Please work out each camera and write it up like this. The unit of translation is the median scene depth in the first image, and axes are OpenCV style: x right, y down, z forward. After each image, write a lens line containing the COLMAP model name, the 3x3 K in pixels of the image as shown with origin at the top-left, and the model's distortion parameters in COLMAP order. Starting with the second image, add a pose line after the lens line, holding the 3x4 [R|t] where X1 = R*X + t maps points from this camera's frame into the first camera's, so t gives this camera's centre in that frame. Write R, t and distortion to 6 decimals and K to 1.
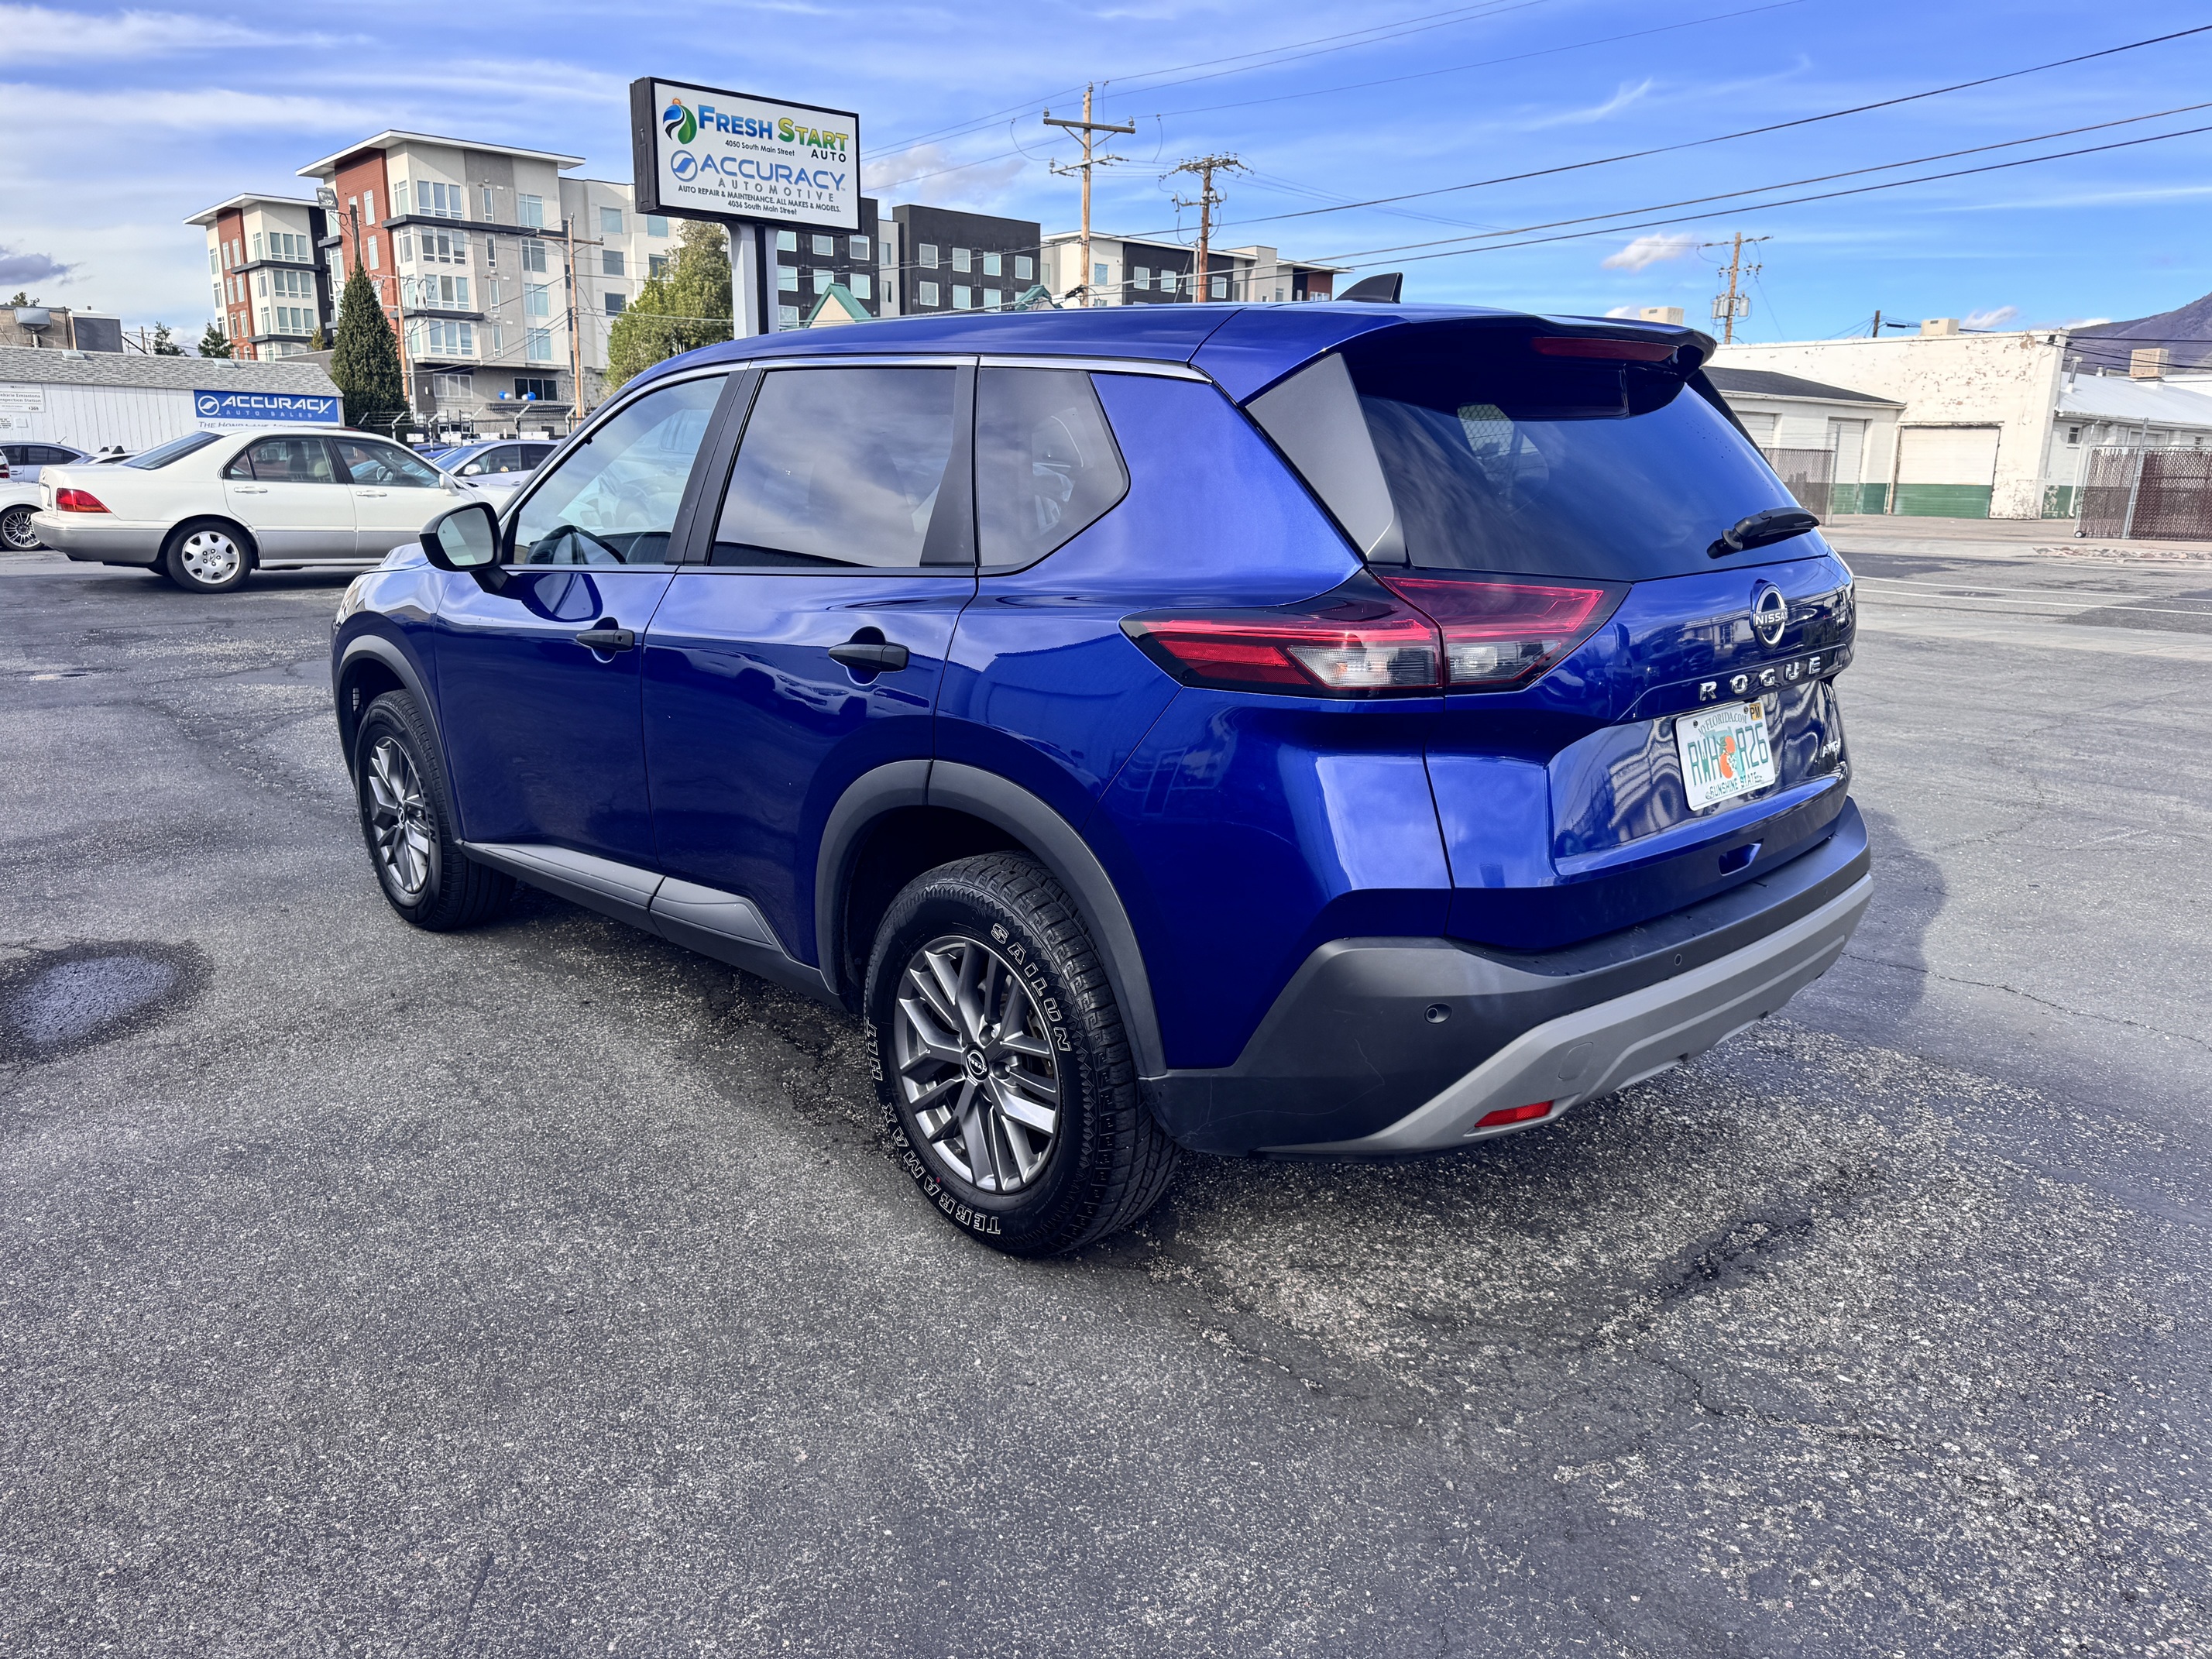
lens RADIAL K [[1658.5, 0, 1106.0], [0, 1658.5, 829.5], [0, 0, 1]] dist [0.099772, -0.000669]
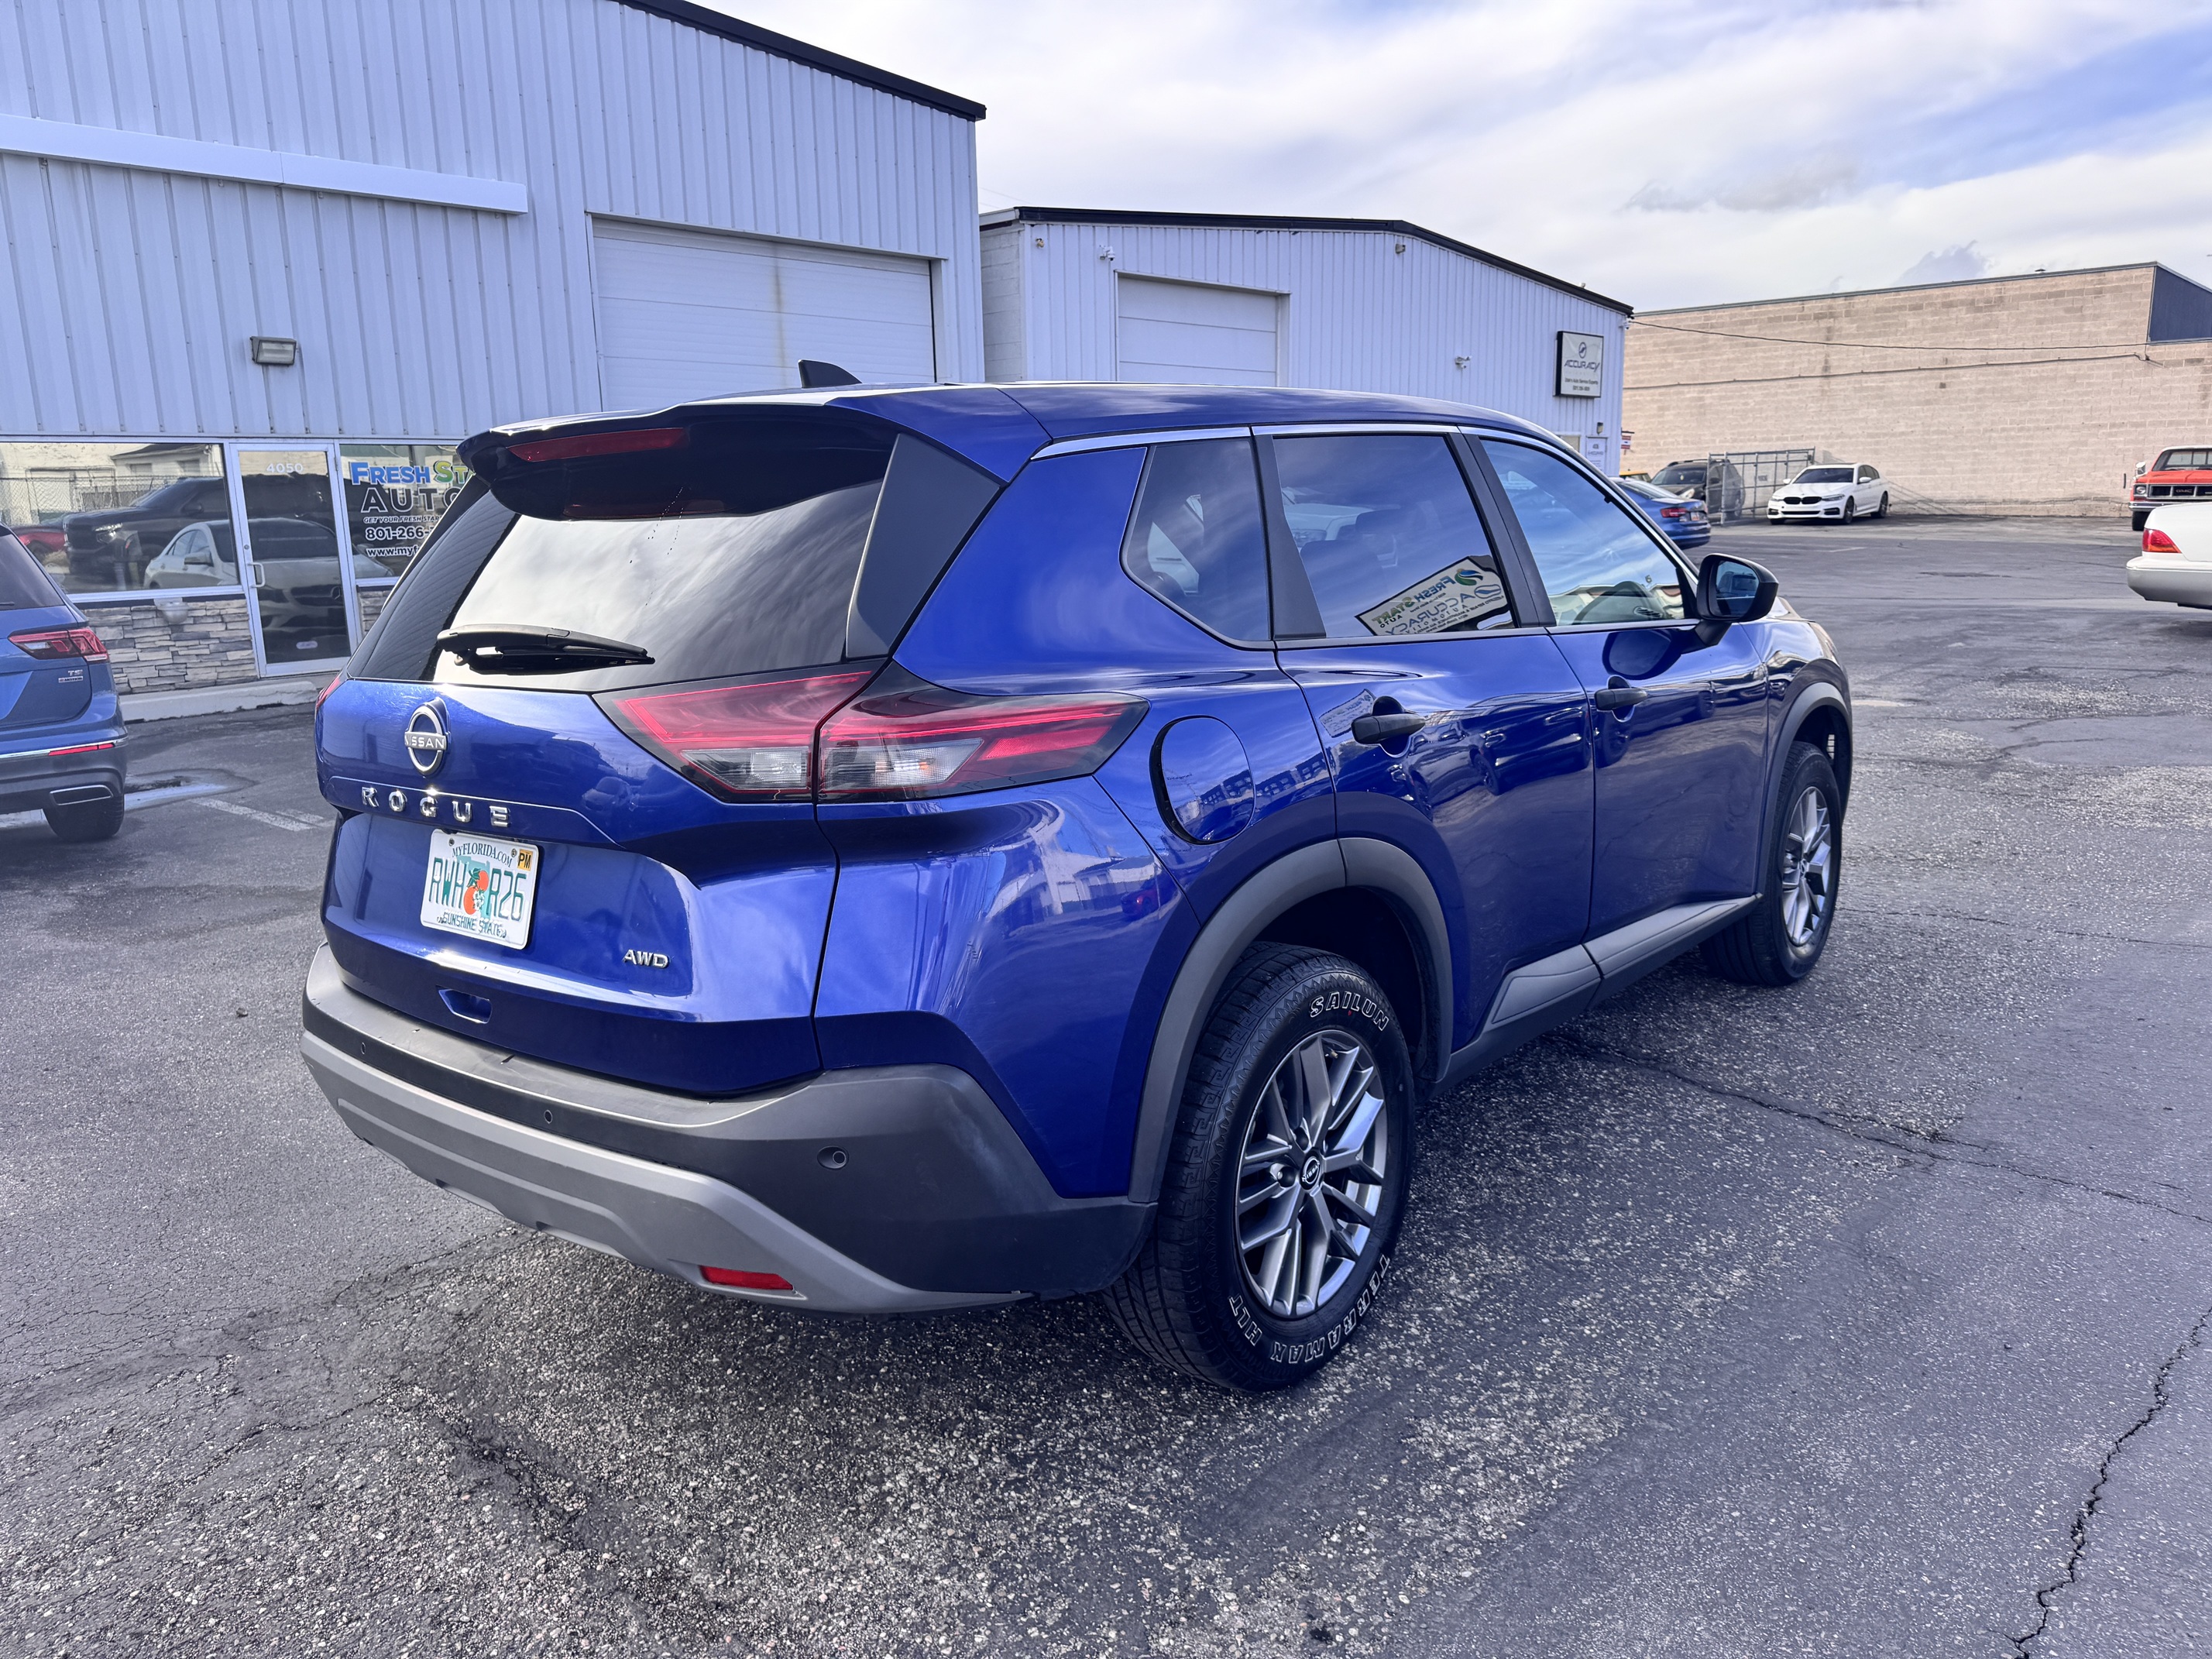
lens RADIAL K [[1658.5, 0, 1106.0], [0, 1658.5, 829.5], [0, 0, 1]] dist [0.099772, -0.000669]
pose [[0.048610, 0.178497, -0.982739, 1.159008], [-0.185985, 0.968312, 0.166677, -0.264410], [0.981349, 0.174672, 0.080268, 1.145164]]
